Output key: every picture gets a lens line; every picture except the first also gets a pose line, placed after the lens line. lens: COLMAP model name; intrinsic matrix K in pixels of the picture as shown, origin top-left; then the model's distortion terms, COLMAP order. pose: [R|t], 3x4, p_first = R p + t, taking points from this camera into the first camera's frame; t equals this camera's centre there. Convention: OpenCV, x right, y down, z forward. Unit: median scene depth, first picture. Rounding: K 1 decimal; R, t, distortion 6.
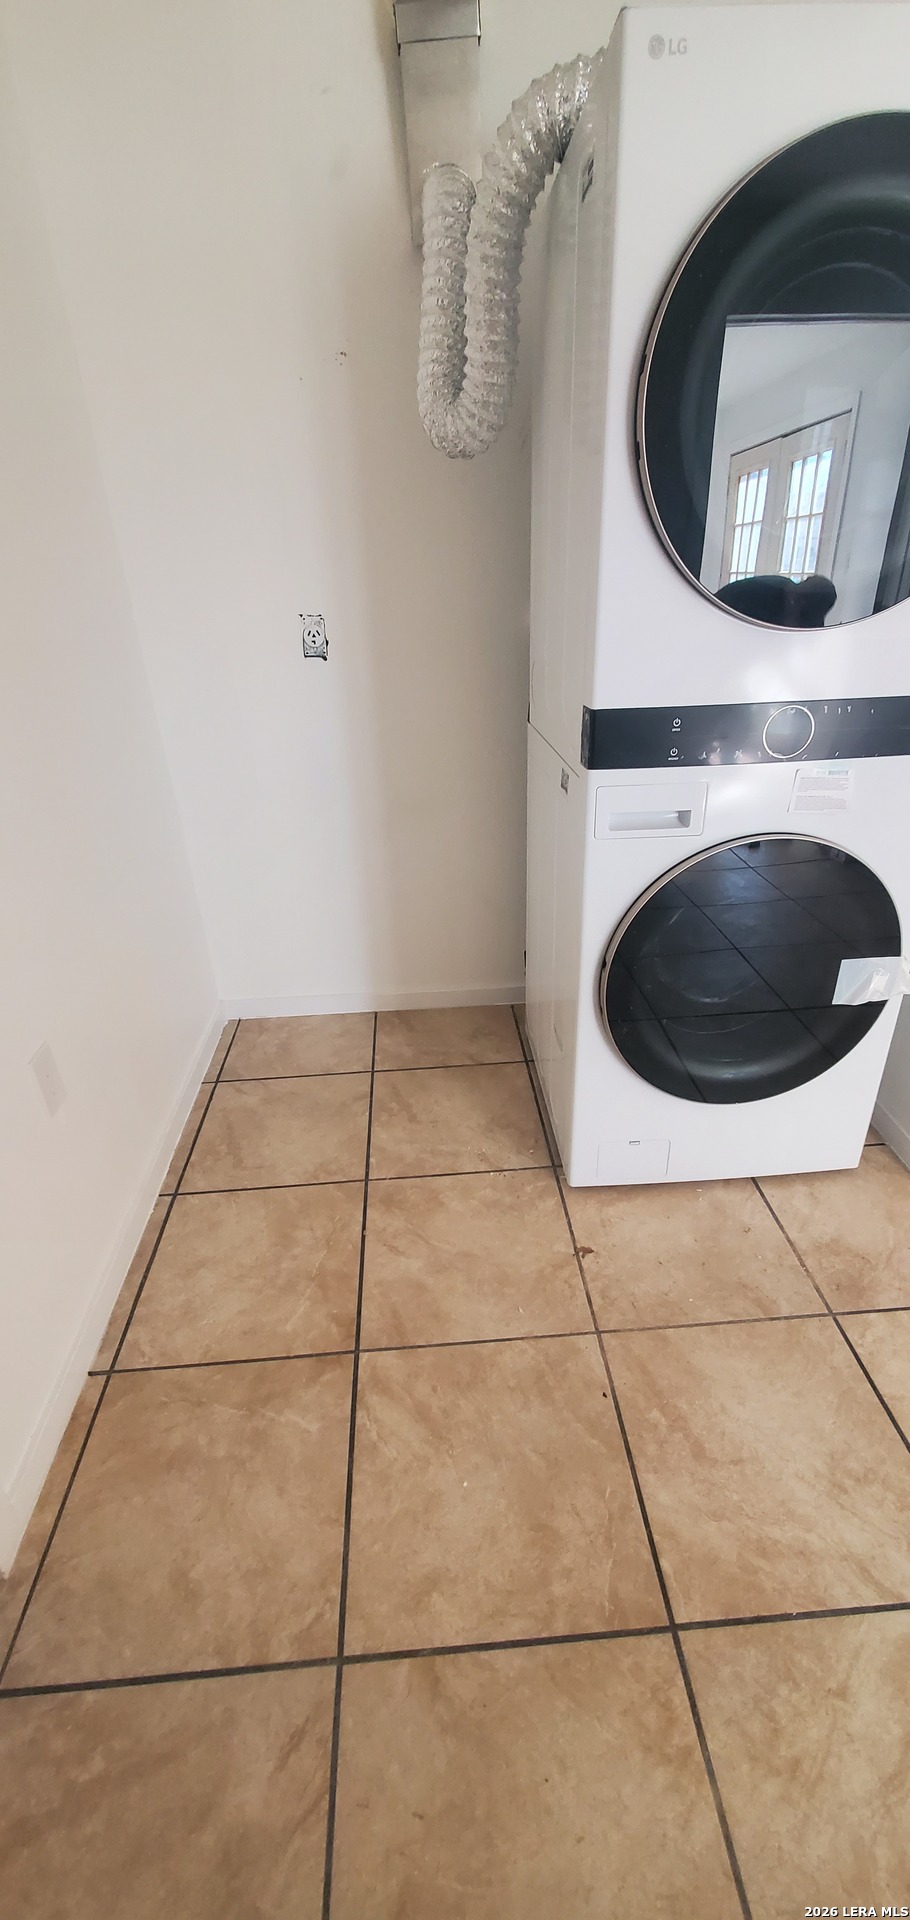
lens RADIAL K [[761.3, 0, 462.0], [0, 761.3, 967.1], [0, 0, 1]] dist [-0.000749, -0.001143]
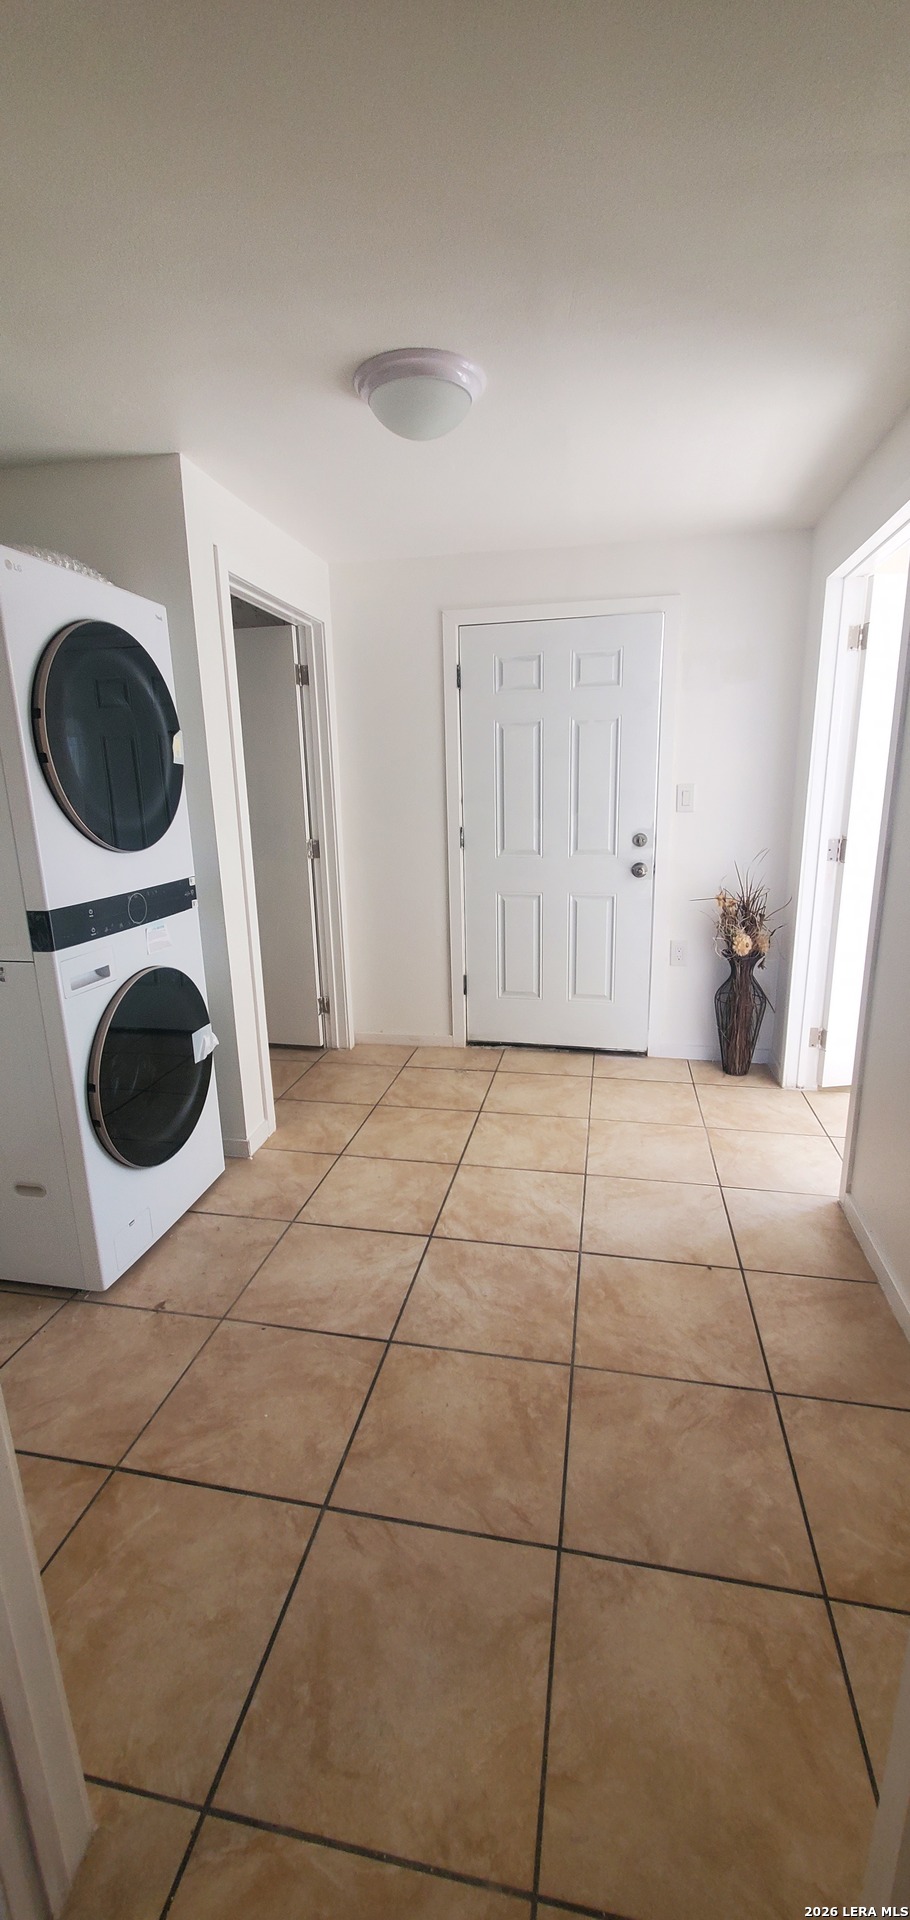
lens RADIAL K [[761.3, 0, 464.2], [0, 761.3, 970.9], [0, 0, 1]] dist [-0.000749, -0.001143]
pose [[0.250797, -0.213609, 0.944178, -1.014620], [0.450748, 0.888934, 0.081381, -0.000223], [-0.856695, 0.405176, 0.319226, -0.091722]]
